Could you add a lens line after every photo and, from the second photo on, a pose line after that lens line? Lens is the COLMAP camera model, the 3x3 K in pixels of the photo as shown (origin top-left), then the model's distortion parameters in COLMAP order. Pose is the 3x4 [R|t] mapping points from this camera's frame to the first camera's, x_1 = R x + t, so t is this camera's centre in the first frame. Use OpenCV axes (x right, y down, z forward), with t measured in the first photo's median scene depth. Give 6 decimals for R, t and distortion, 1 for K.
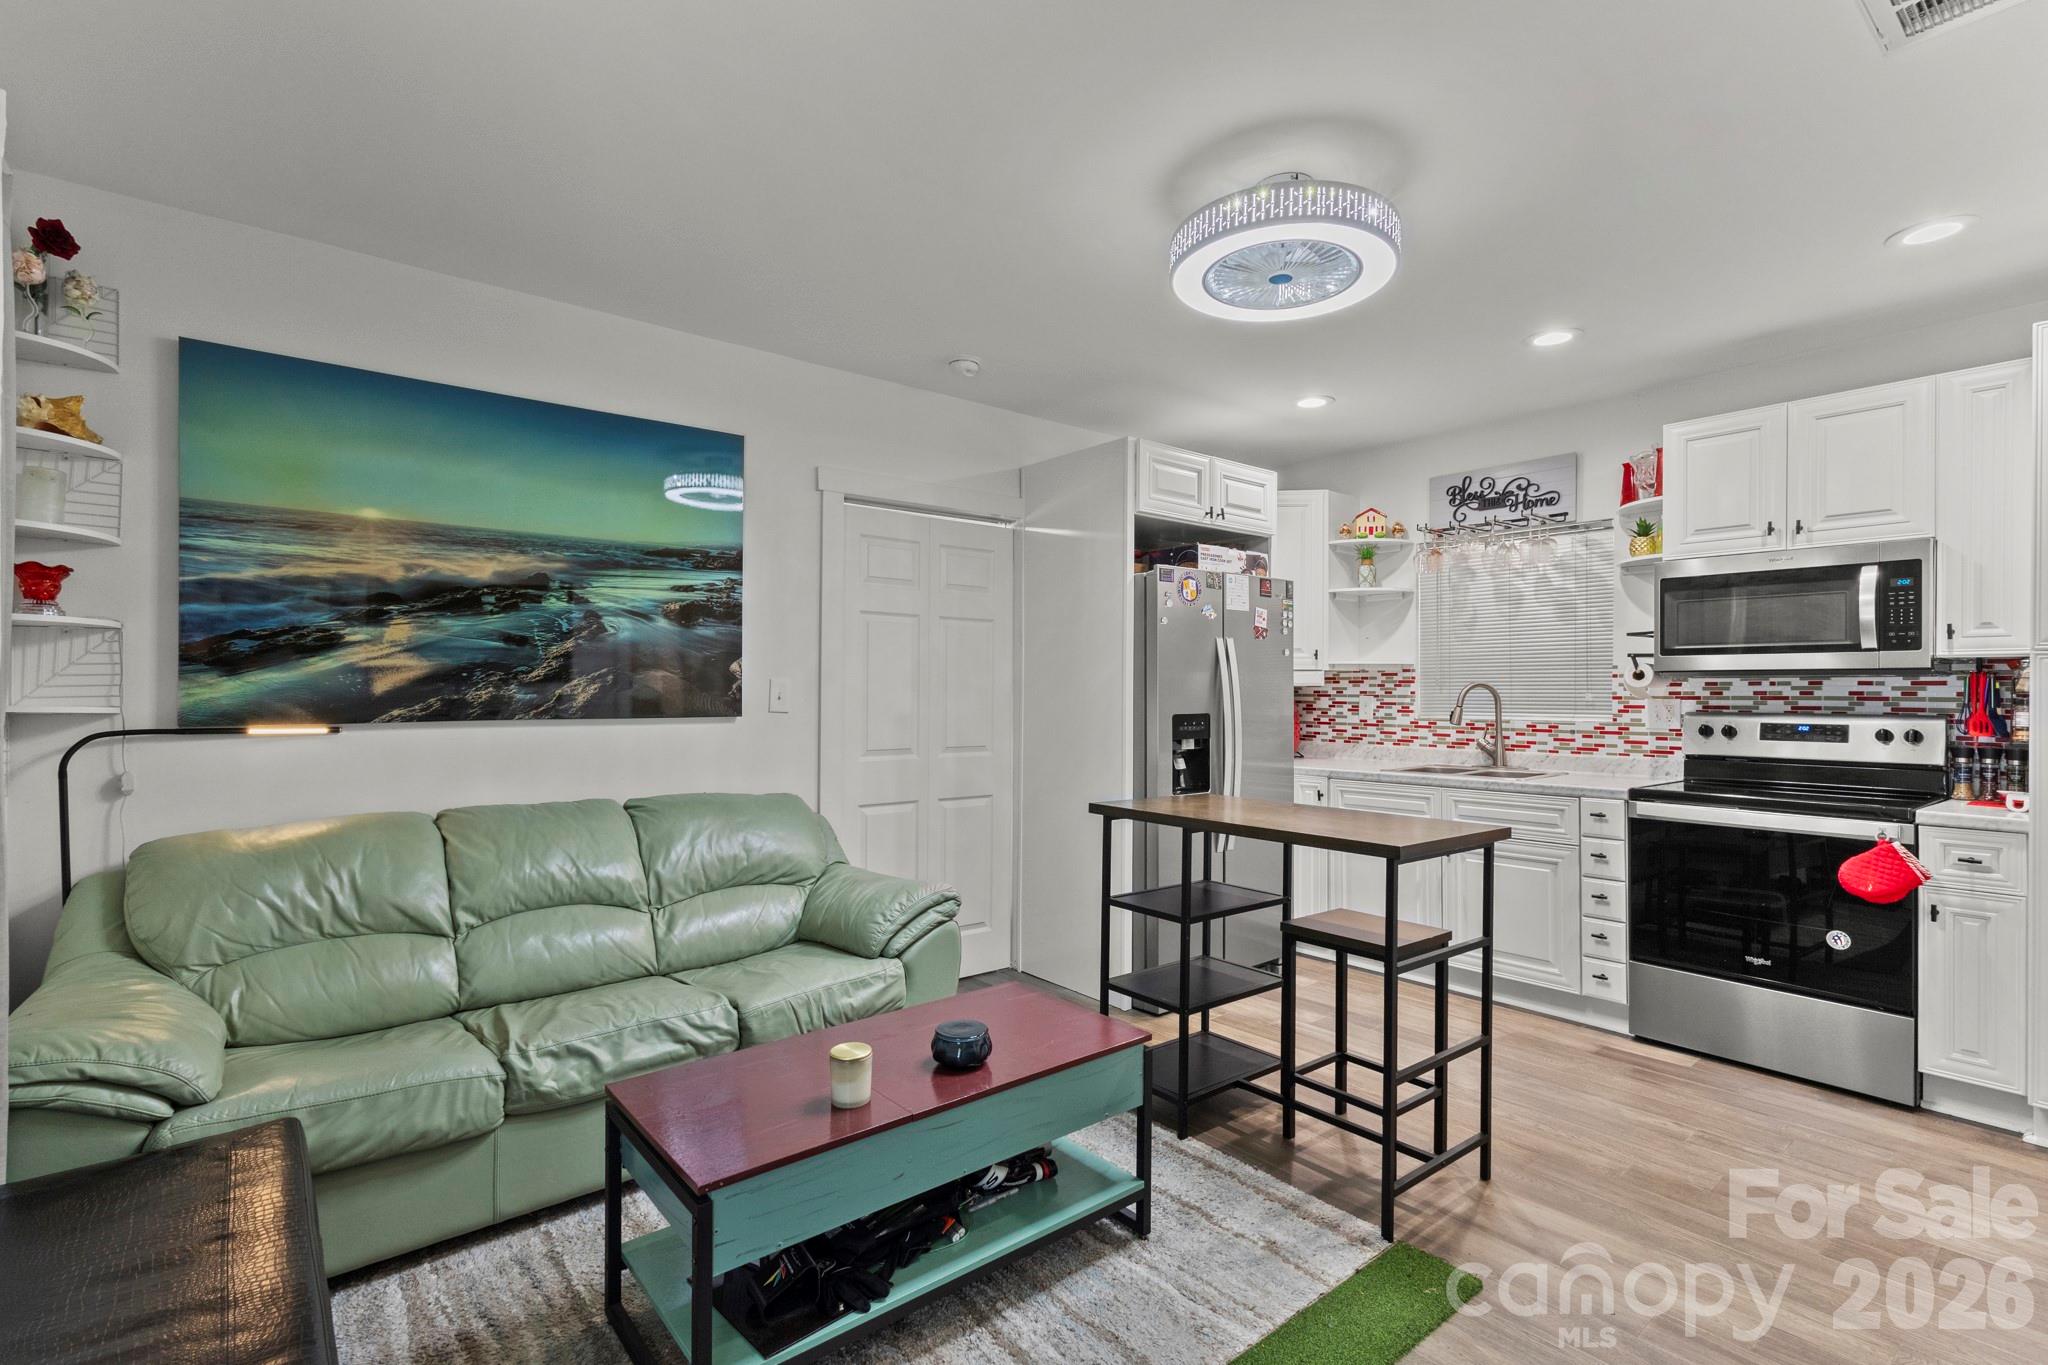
lens RADIAL K [[958.7, 0, 1013.0], [0, 958.7, 691.3], [0, 0, 1]] dist [0.002123, 0.004151]
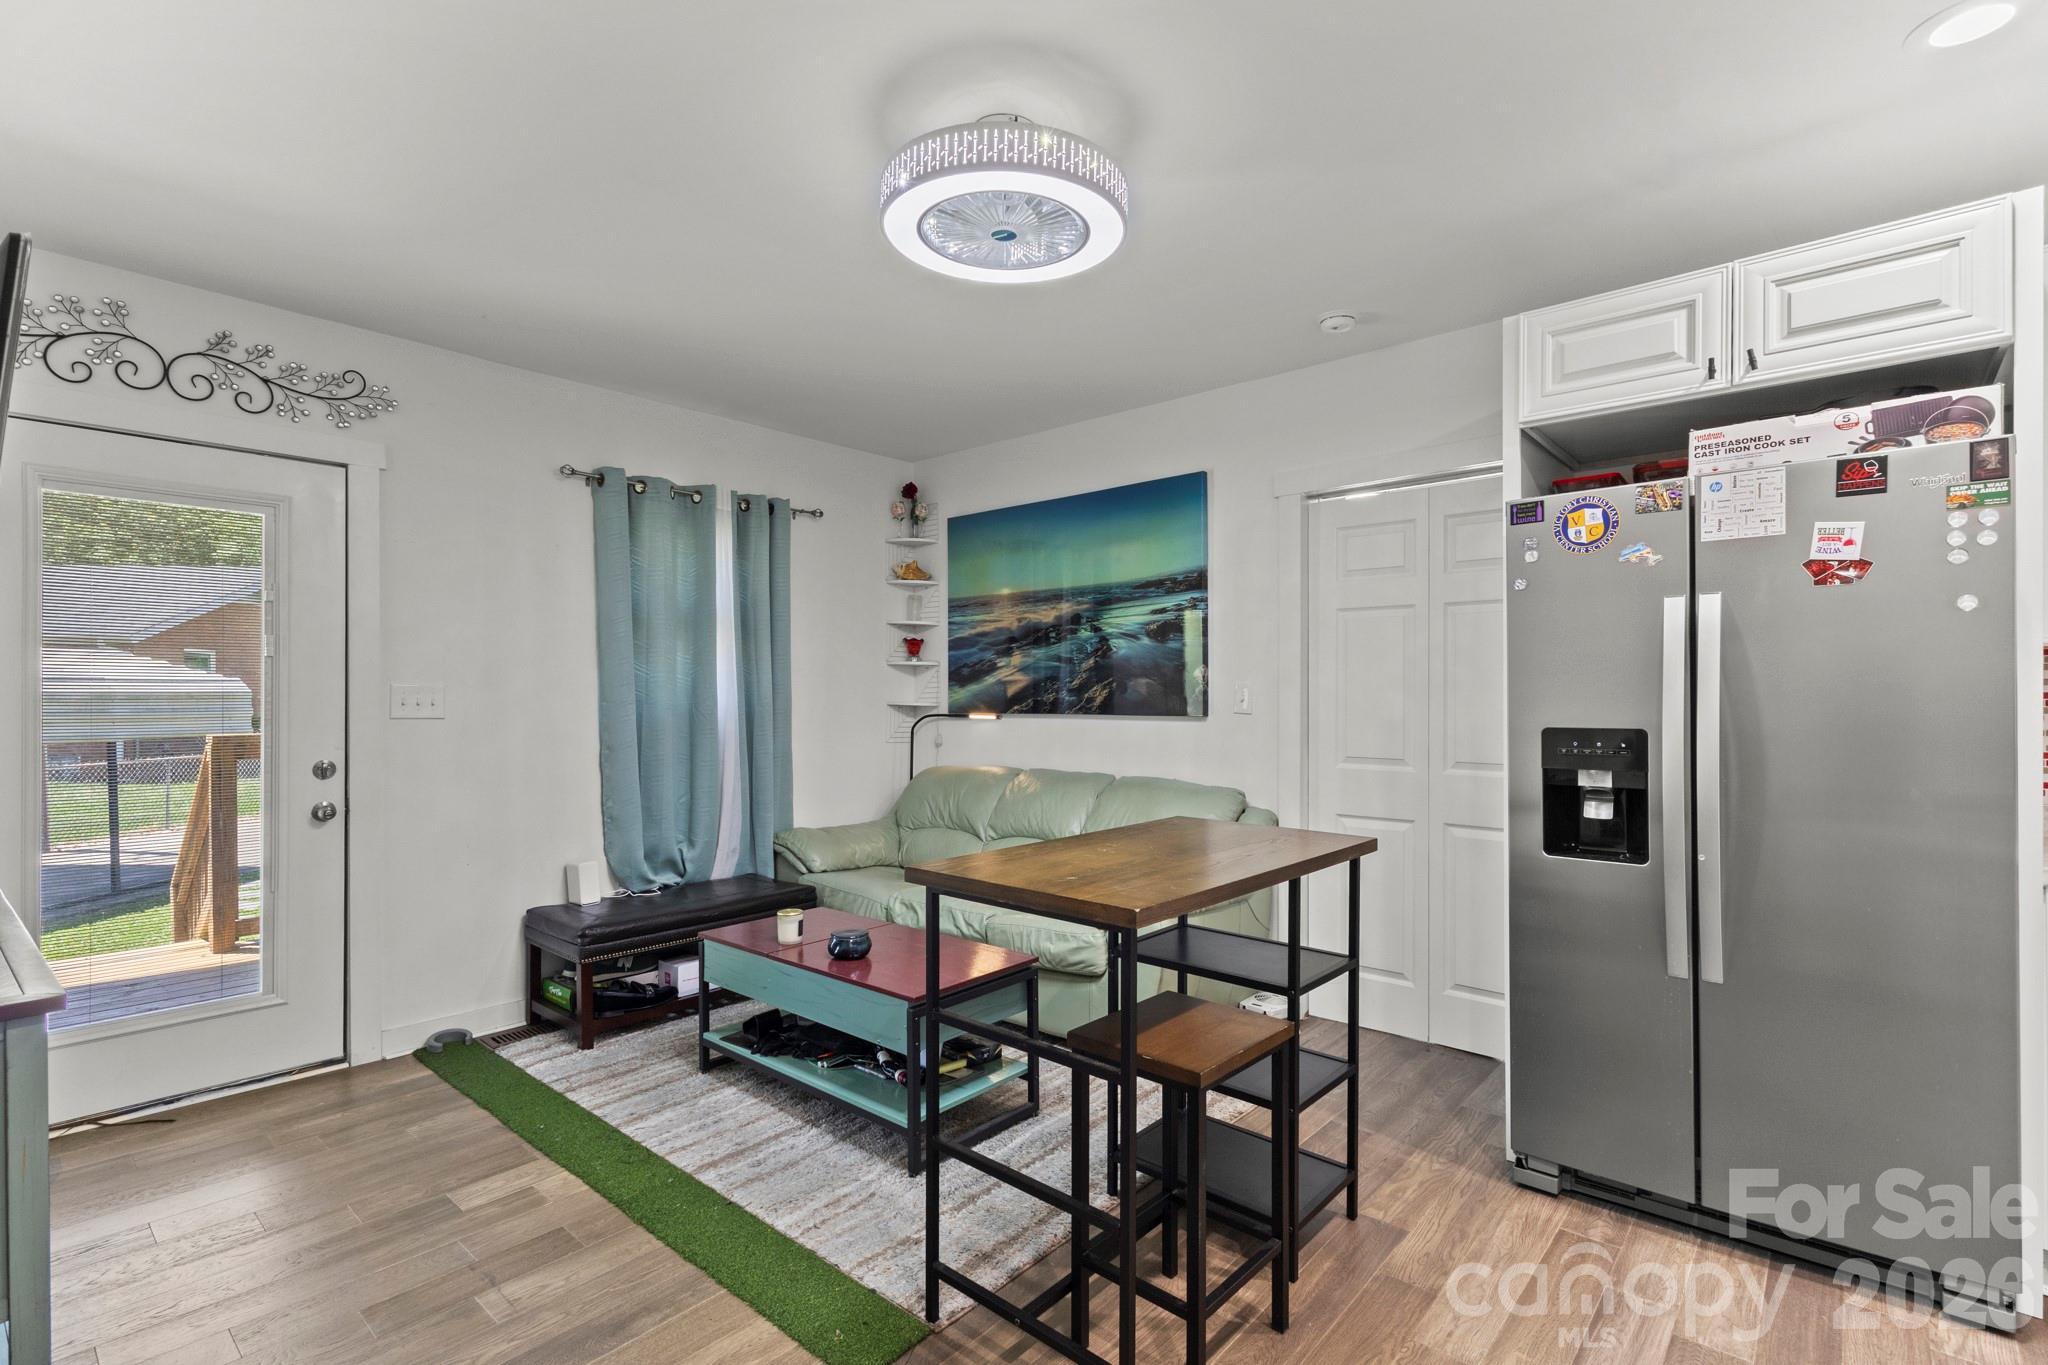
lens RADIAL K [[958.7, 0, 1013.0], [0, 958.7, 691.3], [0, 0, 1]] dist [0.002123, 0.004151]
pose [[0.152061, -0.007564, -0.988342, 0.974703], [0.001743, 0.999971, -0.007384, 0.005453], [0.988370, -0.000600, 0.152069, 0.721662]]
